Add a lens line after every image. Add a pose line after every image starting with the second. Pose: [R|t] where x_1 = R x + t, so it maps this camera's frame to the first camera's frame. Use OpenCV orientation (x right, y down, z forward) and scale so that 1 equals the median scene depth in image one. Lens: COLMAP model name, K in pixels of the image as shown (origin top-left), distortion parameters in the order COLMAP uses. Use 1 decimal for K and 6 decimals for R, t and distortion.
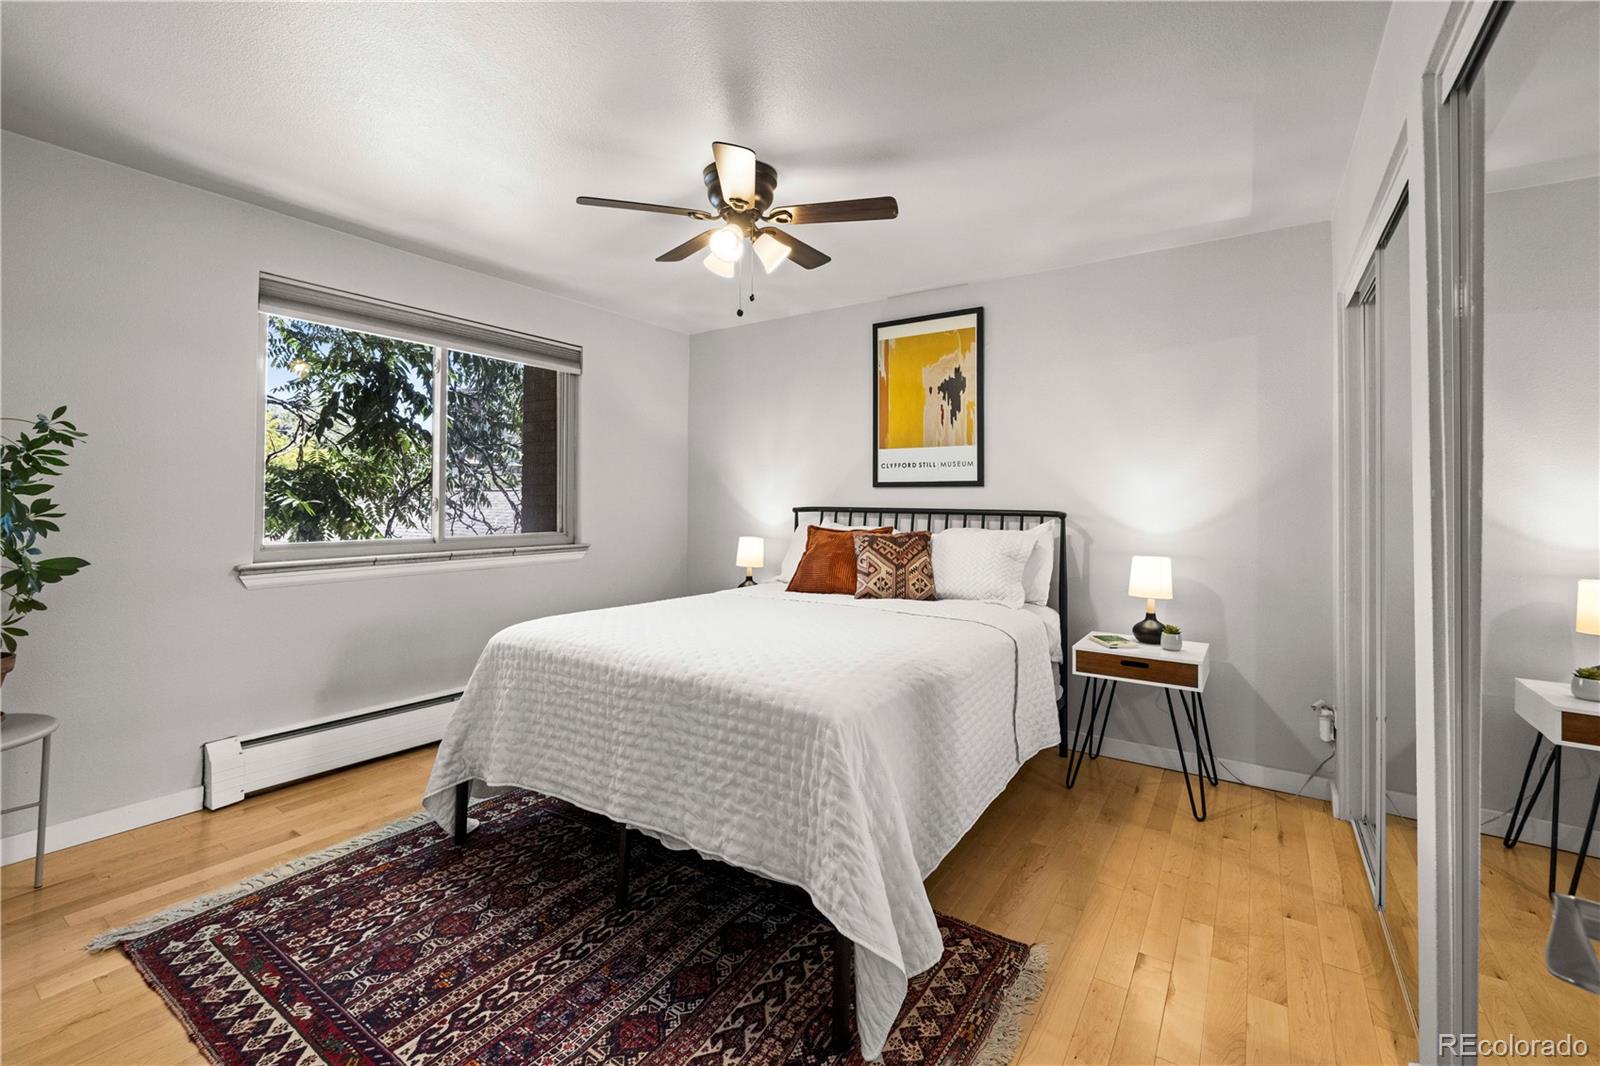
lens RADIAL K [[683.0, 0, 793.2], [0, 683.0, 489.2], [0, 0, 1]] dist [-0.003426, 0.001474]
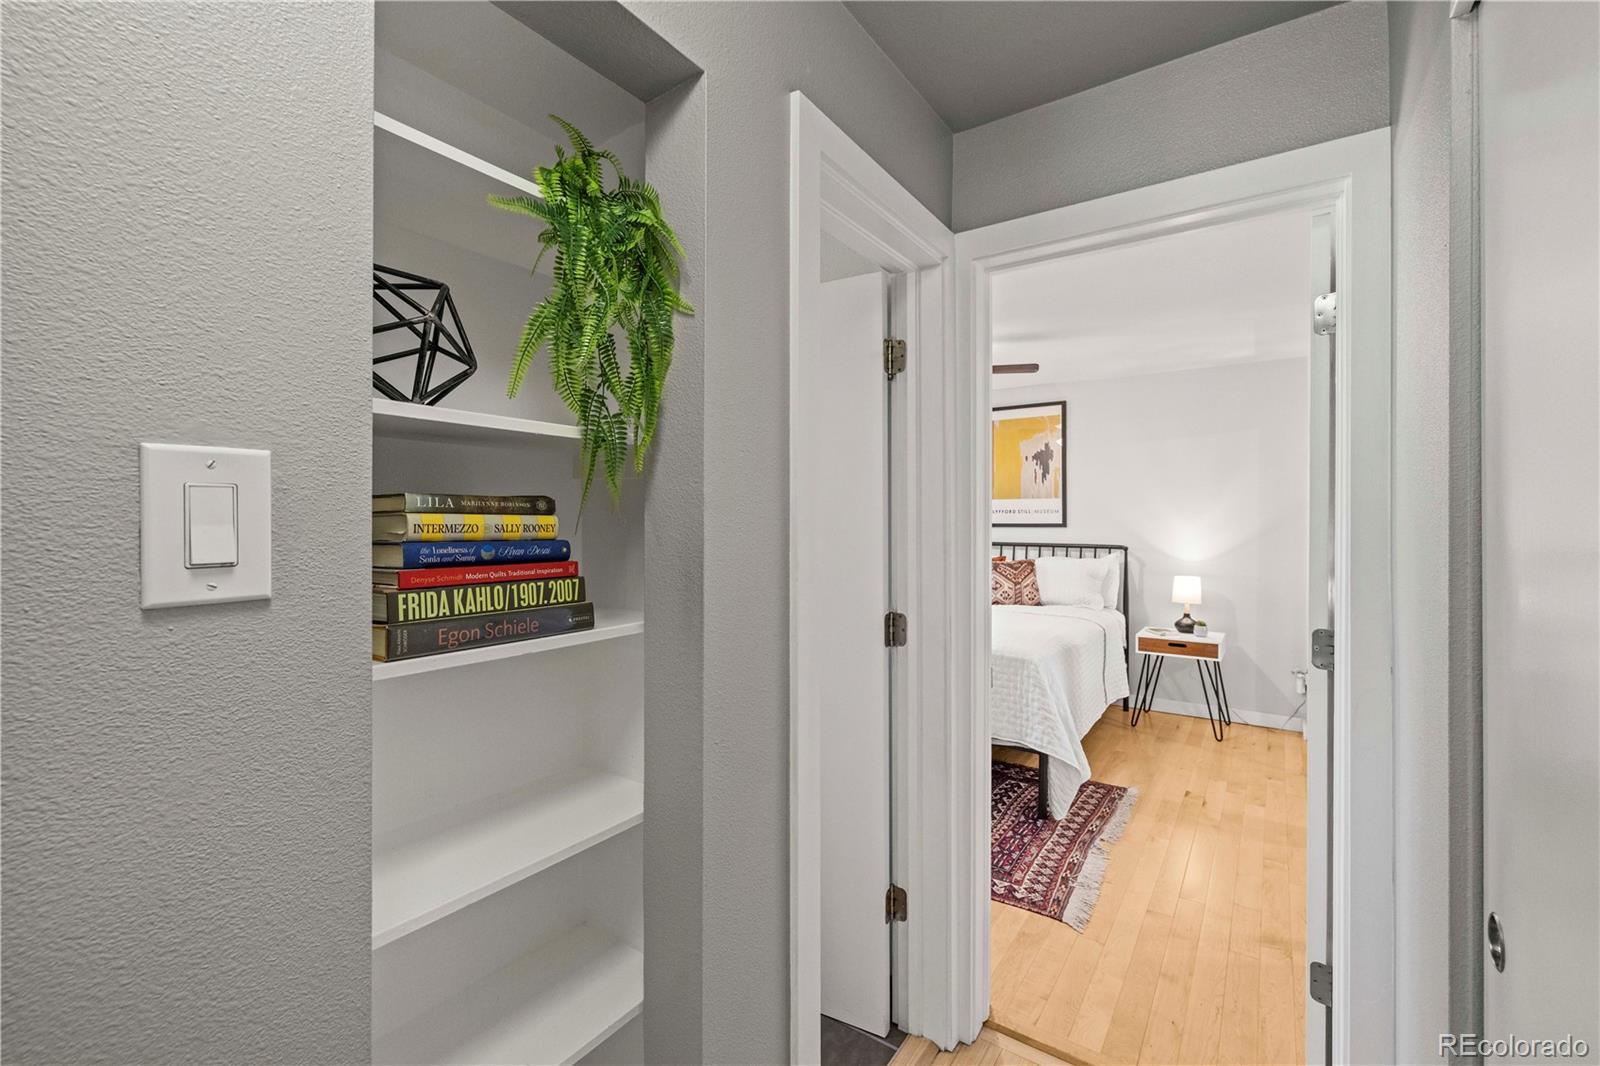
lens RADIAL K [[683.0, 0, 797.0], [0, 683.0, 523.1], [0, 0, 1]] dist [-0.003426, 0.001474]
pose [[0.999920, -0.005023, -0.011567, -0.343841], [0.005266, 0.999764, 0.021099, -0.058919], [0.011459, -0.021159, 0.999710, -0.554580]]
